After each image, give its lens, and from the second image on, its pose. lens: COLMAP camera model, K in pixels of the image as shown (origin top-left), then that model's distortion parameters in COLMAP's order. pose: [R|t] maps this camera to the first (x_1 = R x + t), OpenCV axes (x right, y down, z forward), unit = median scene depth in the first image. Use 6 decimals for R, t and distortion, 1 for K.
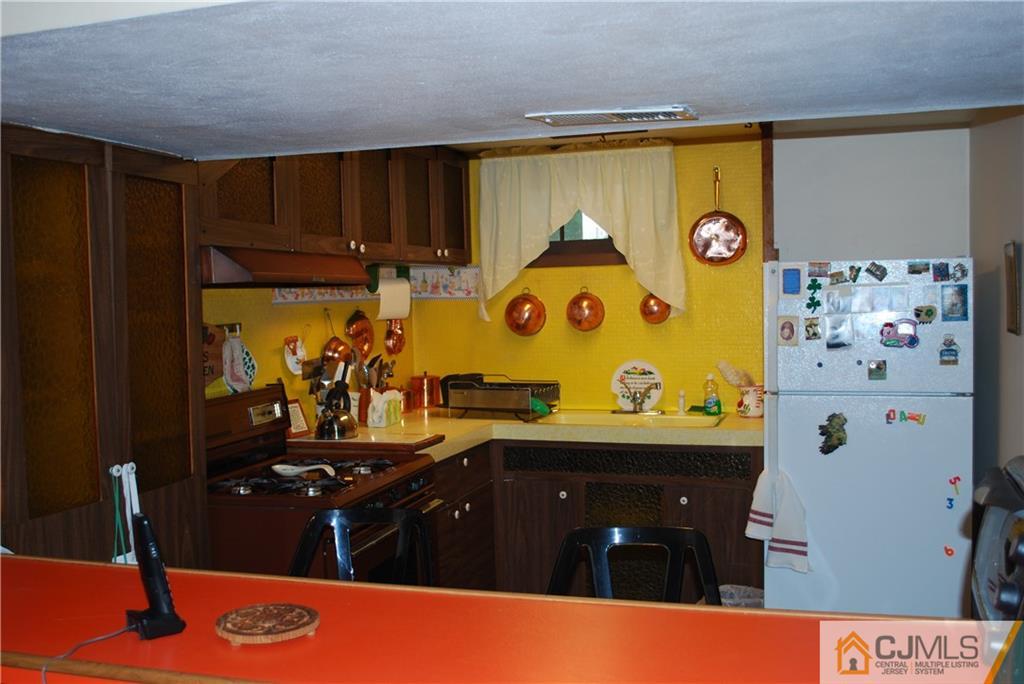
lens RADIAL K [[1018.3, 0, 511.2], [0, 1018.3, 341.4], [0, 0, 1]] dist [-0.051919, 0.000000]
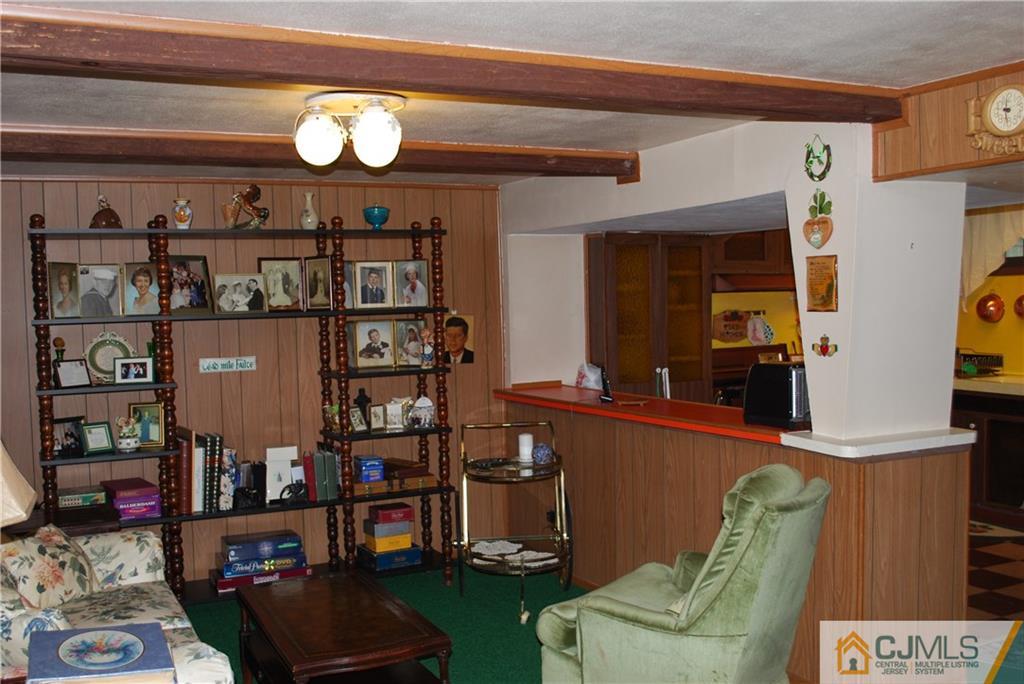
lens RADIAL K [[1018.3, 0, 511.7], [0, 1018.3, 343.8], [0, 0, 1]] dist [-0.051919, 0.000000]
pose [[0.678925, 0.036863, -0.733281, 0.820755], [-0.027924, 0.999313, 0.024383, 0.011167], [0.733676, 0.003922, 0.679488, -0.647069]]
